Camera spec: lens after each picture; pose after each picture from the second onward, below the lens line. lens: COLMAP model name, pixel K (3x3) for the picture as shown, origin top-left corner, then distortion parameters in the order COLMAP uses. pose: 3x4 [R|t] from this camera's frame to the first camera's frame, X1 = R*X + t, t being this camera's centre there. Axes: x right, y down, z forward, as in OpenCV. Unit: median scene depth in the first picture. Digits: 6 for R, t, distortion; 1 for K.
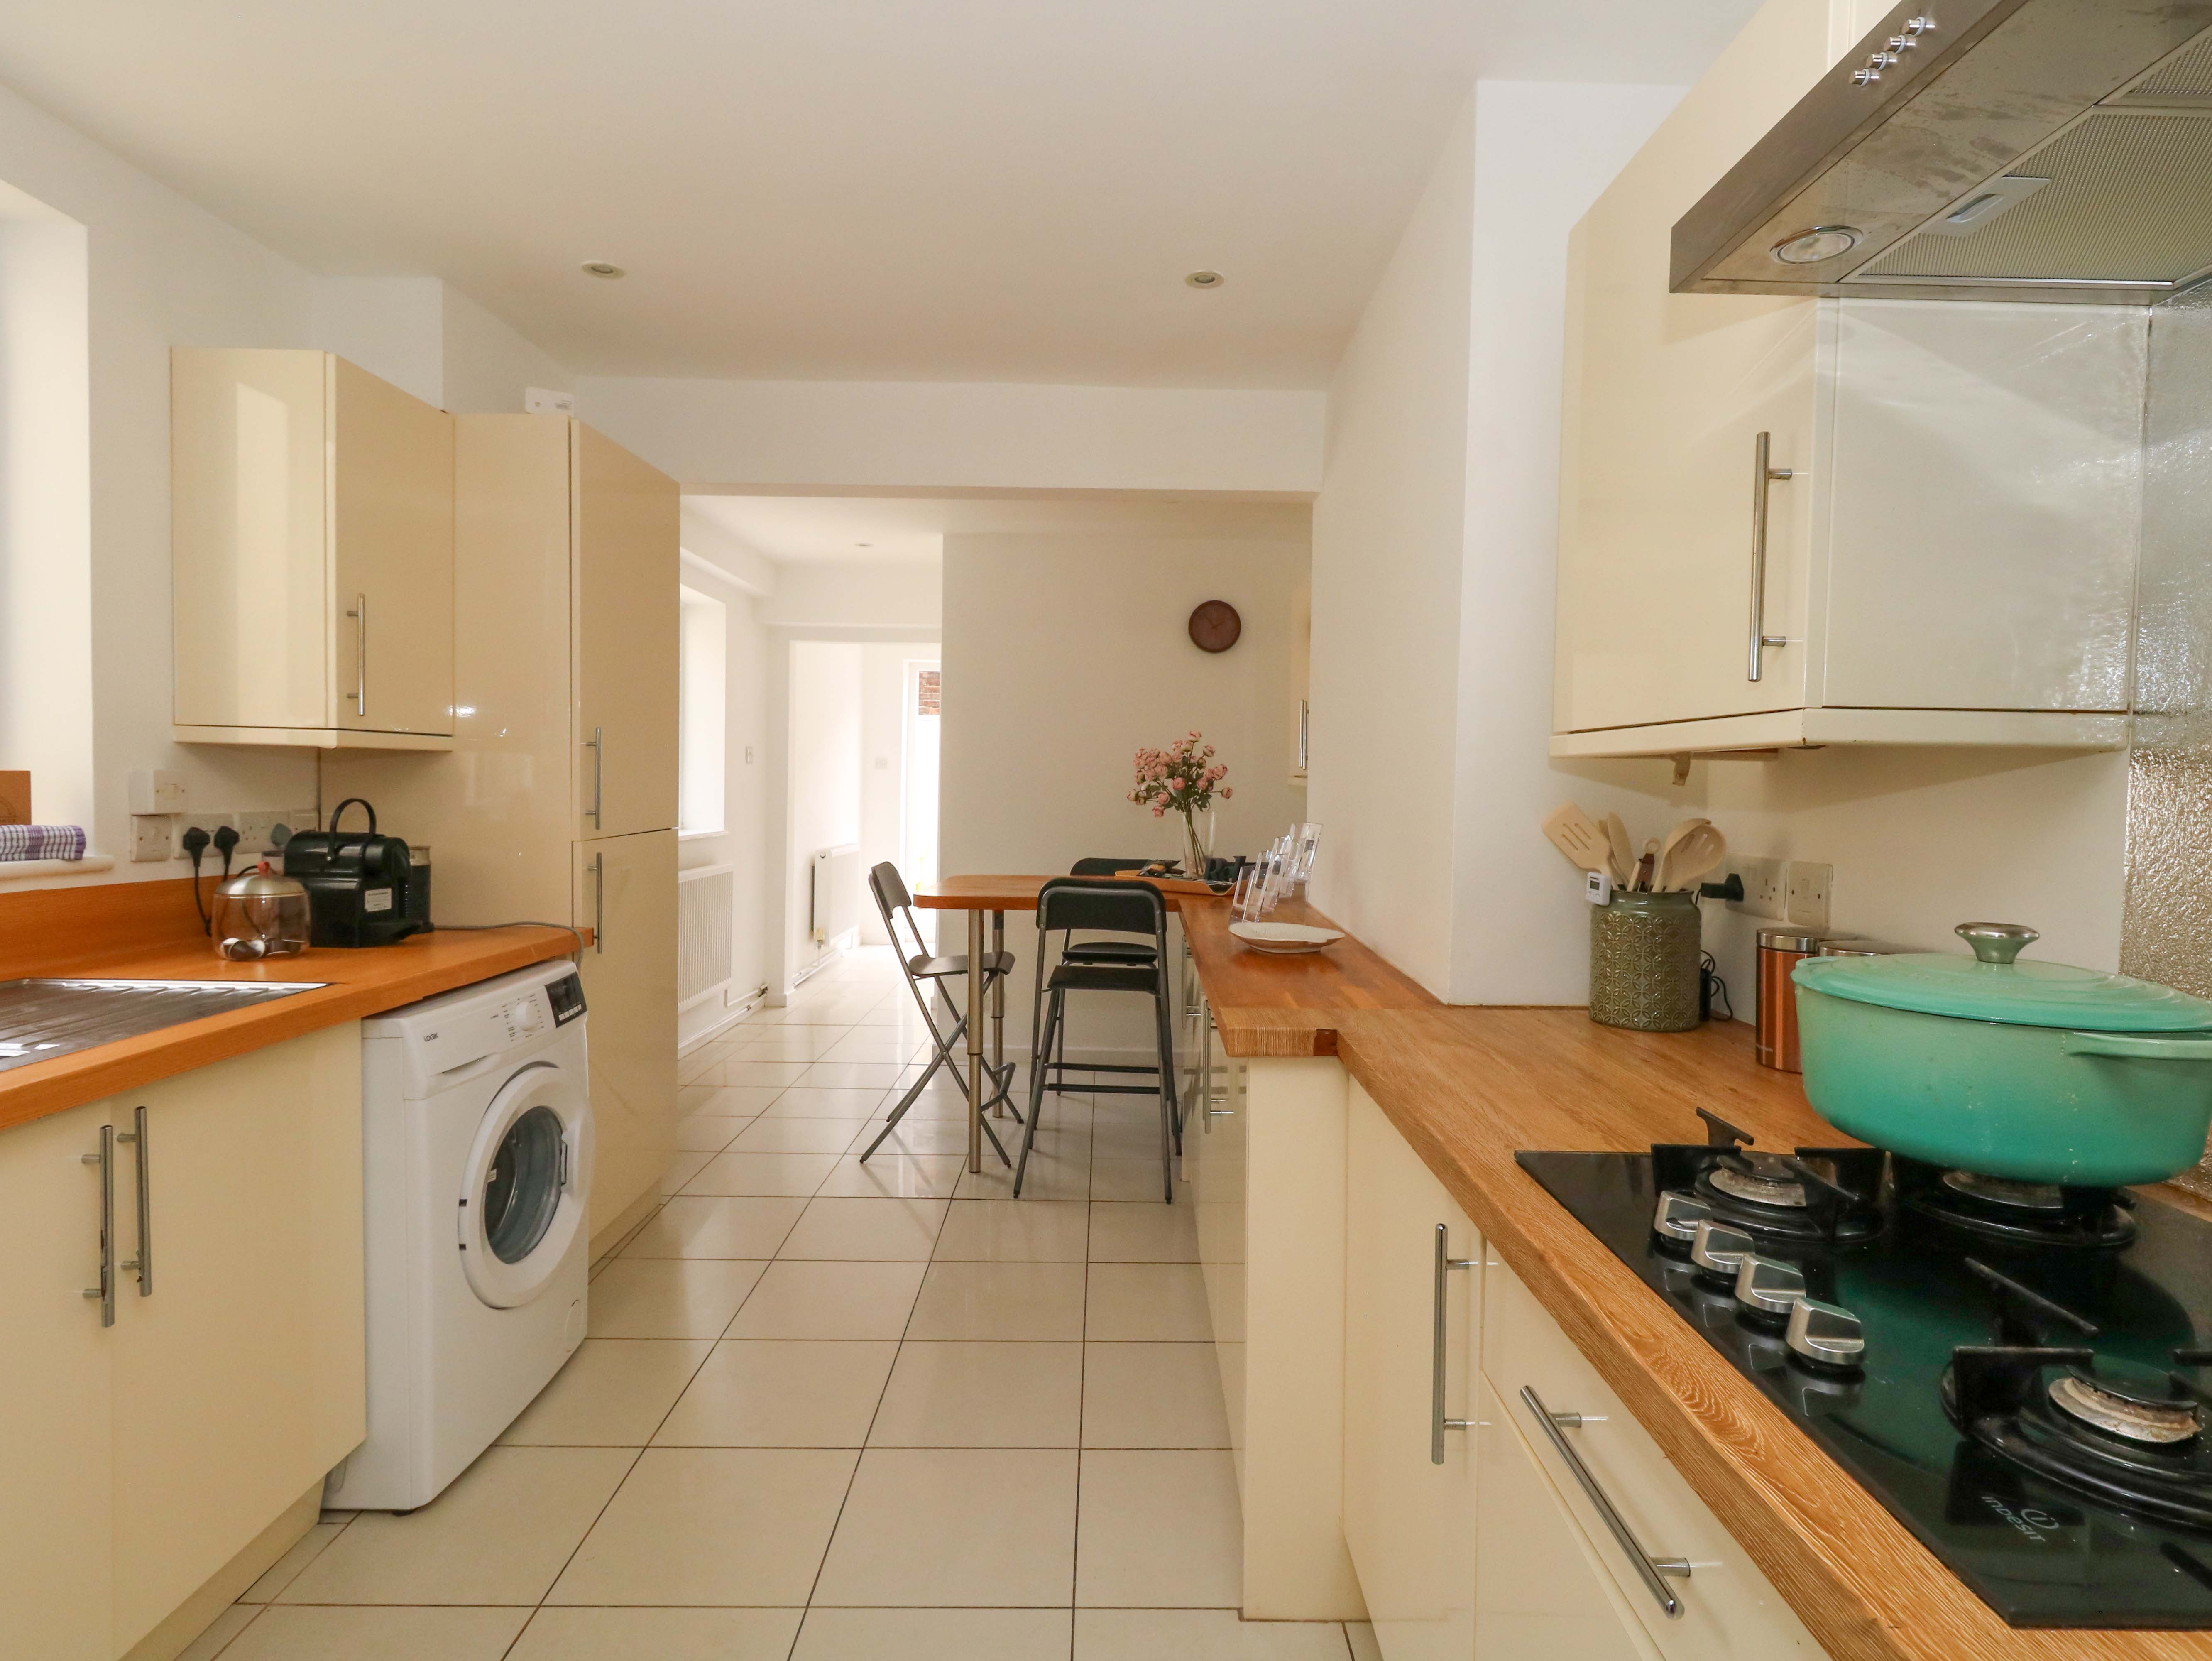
lens RADIAL K [[1127.3, 0, 1113.1], [0, 1127.3, 824.9], [0, 0, 1]] dist [0.000269, 0.000040]
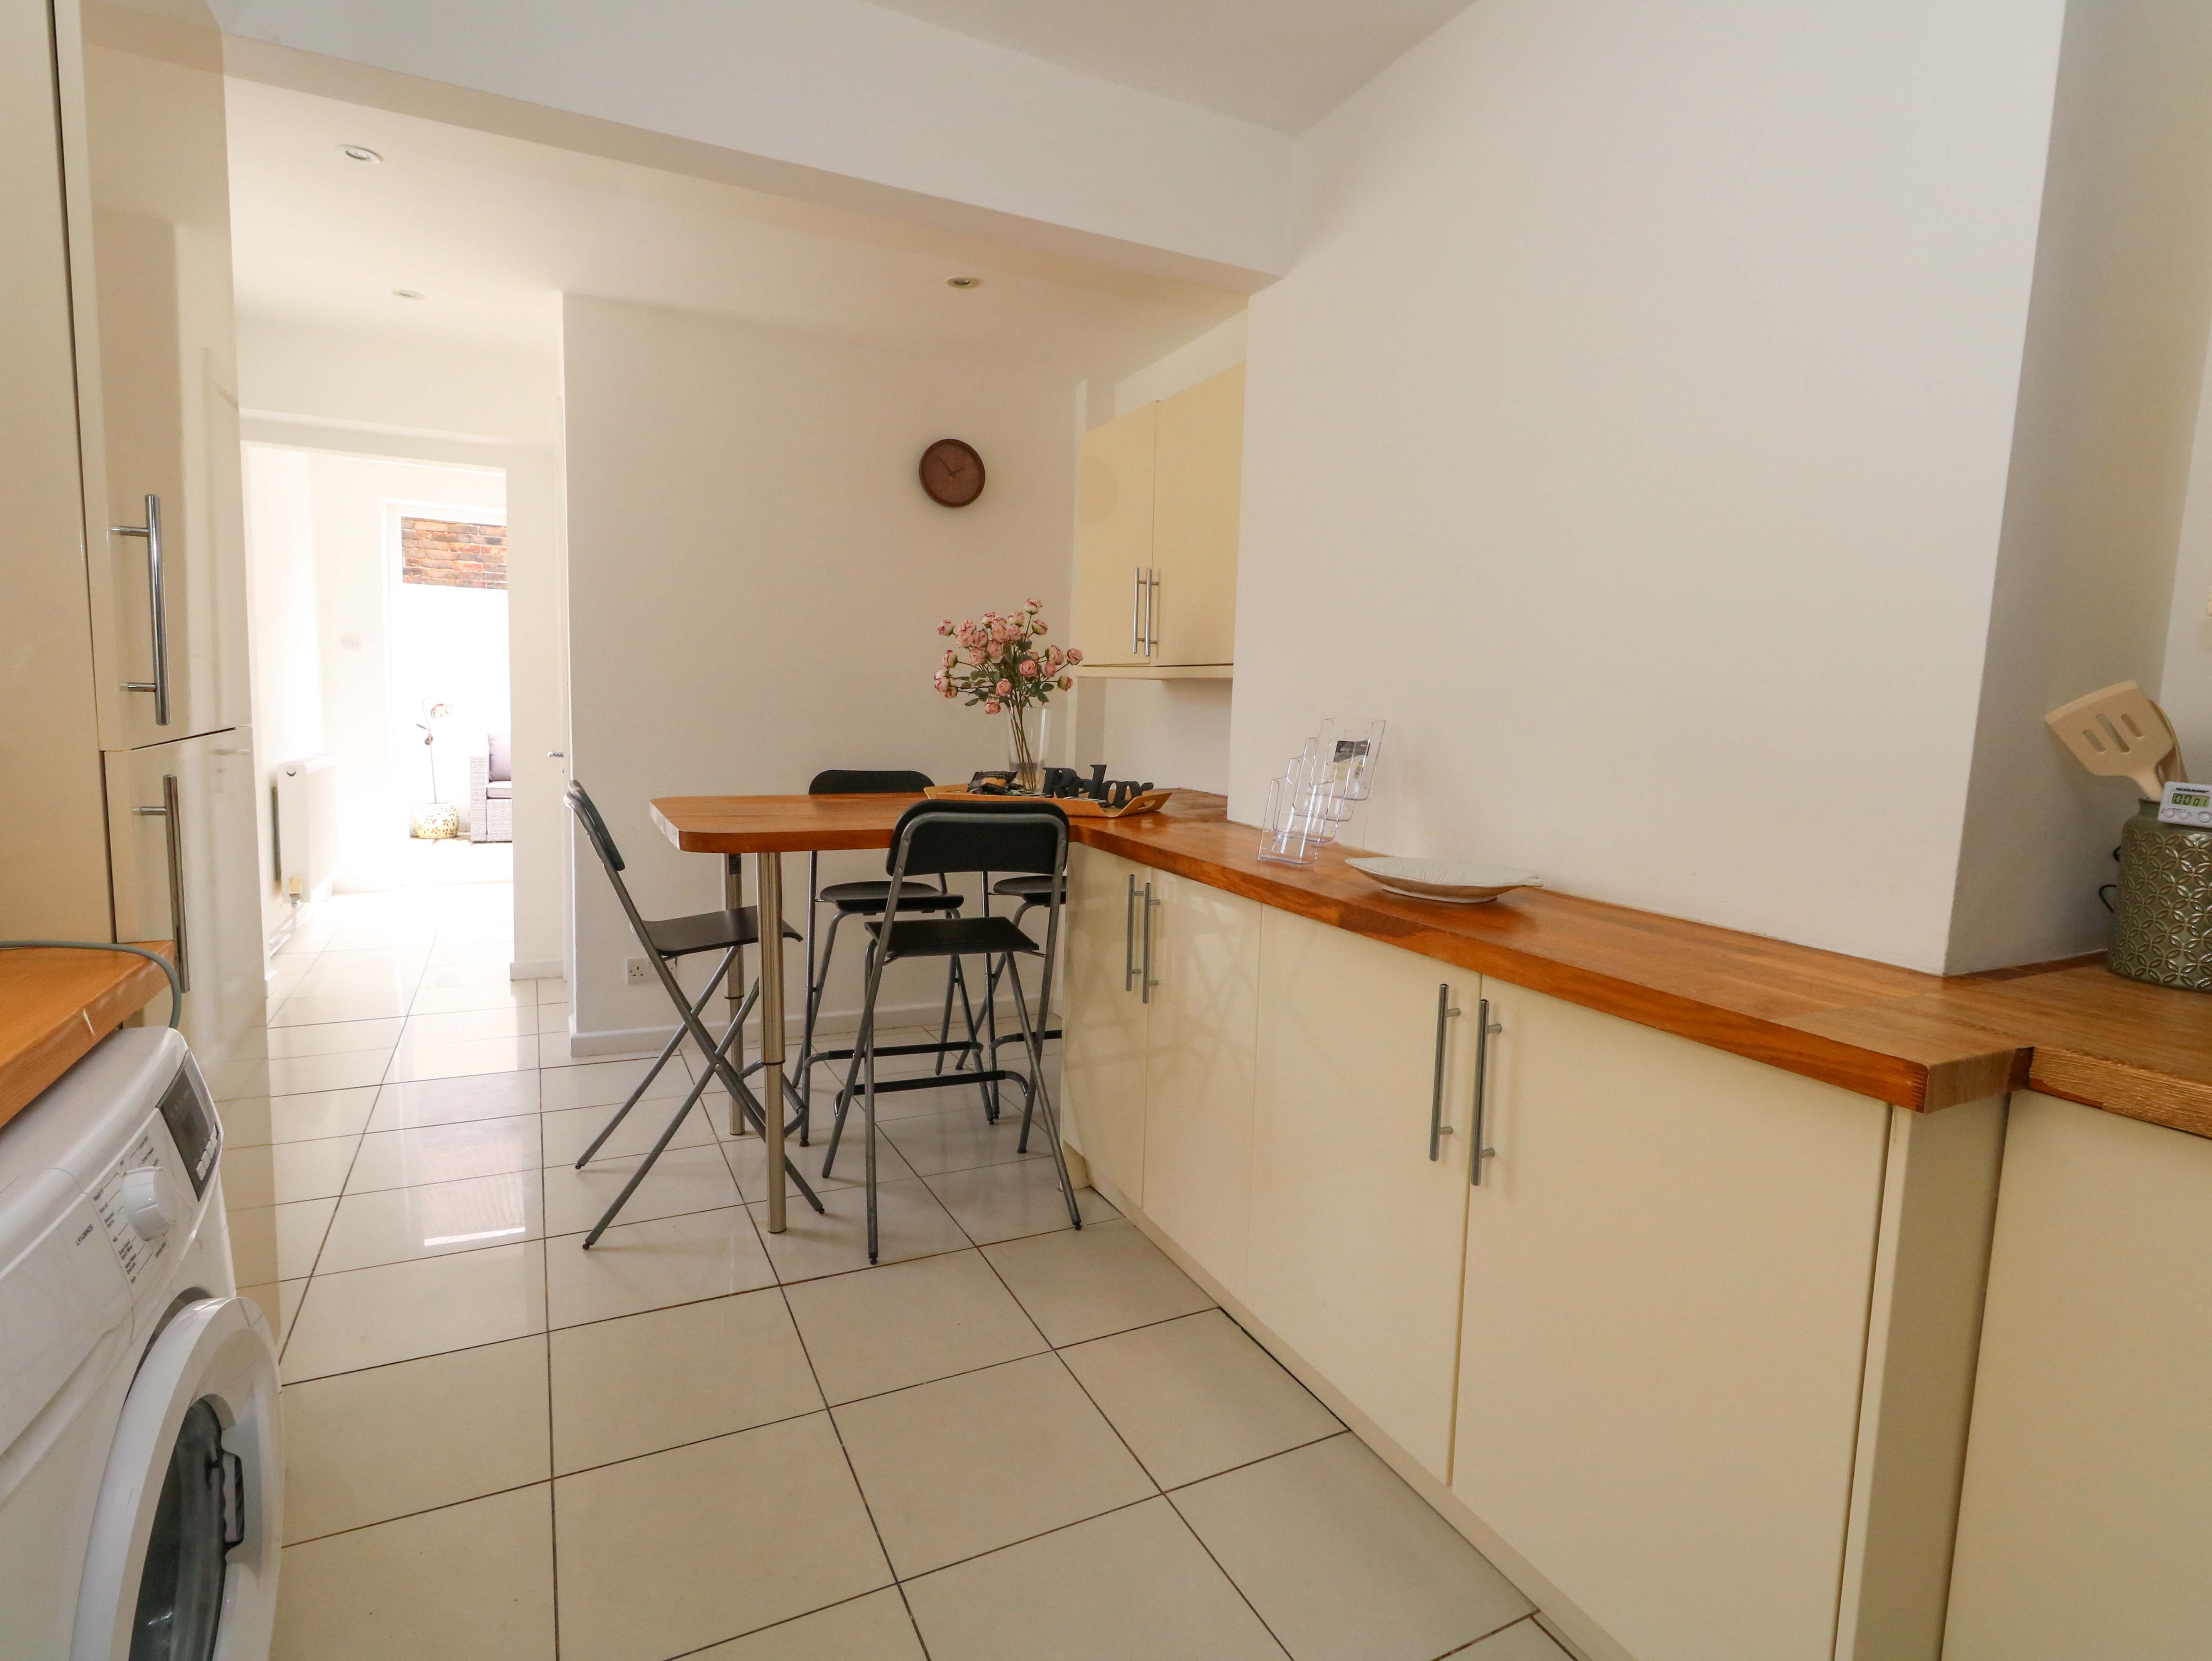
lens RADIAL K [[1132.7, 0, 1106.0], [0, 1132.7, 830.5], [0, 0, 1]] dist [-0.001051, 0.000724]
pose [[0.895511, -0.037641, 0.443444, -0.235884], [-0.001086, 0.996229, 0.086756, 0.004894], [-0.445038, -0.078173, 0.892093, 0.309857]]
